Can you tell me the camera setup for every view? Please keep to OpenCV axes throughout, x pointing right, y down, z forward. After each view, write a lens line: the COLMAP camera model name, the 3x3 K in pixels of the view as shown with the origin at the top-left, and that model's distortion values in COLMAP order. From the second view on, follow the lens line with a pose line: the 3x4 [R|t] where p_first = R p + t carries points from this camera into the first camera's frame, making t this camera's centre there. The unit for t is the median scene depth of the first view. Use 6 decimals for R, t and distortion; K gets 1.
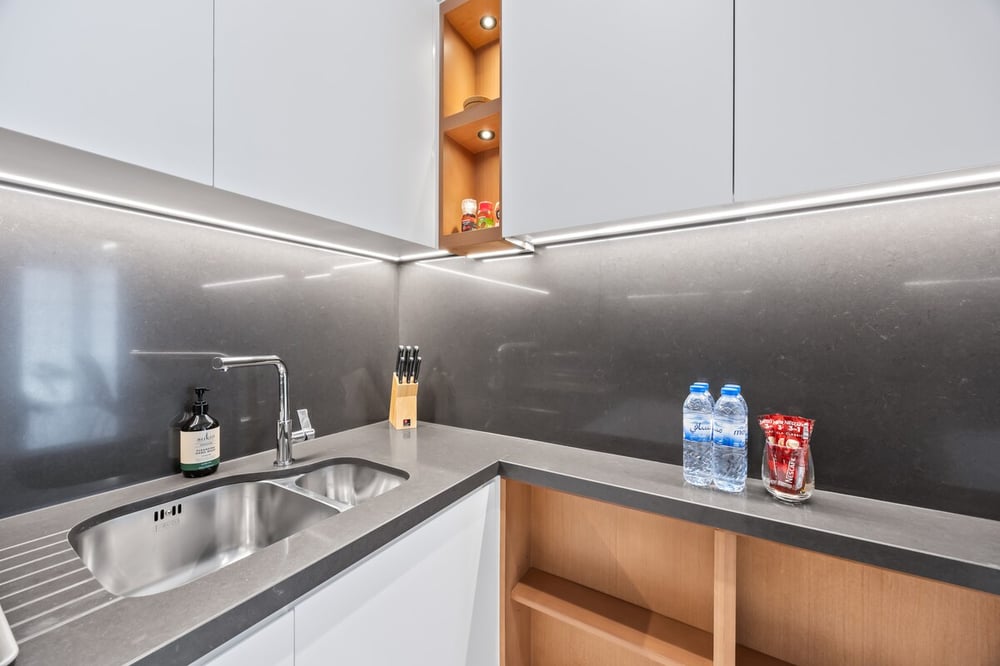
lens RADIAL K [[380.9, 0, 504.5], [0, 380.9, 329.8], [0, 0, 1]] dist [-0.006502, 0.000588]
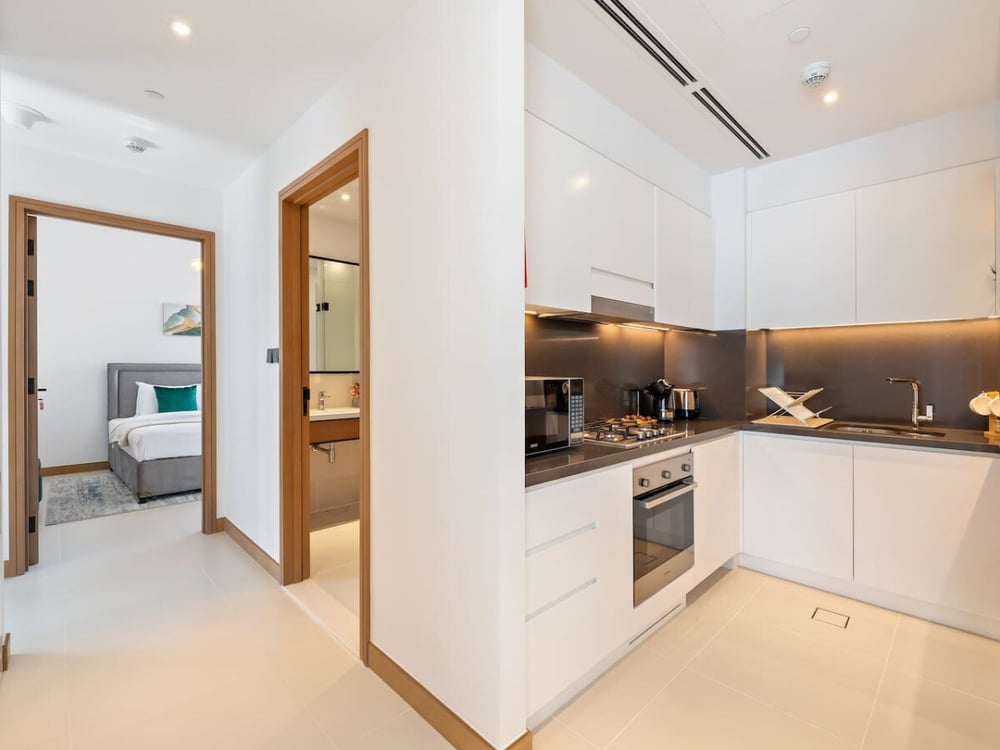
lens RADIAL K [[465.7, 0, 517.5], [0, 465.7, 362.8], [0, 0, 1]] dist [-0.003267, -0.000534]
pose [[-0.226607, -0.014852, -0.973873, 2.711586], [-0.002536, 0.999889, -0.014659, 0.021145], [0.973983, -0.000852, -0.226619, -0.664596]]
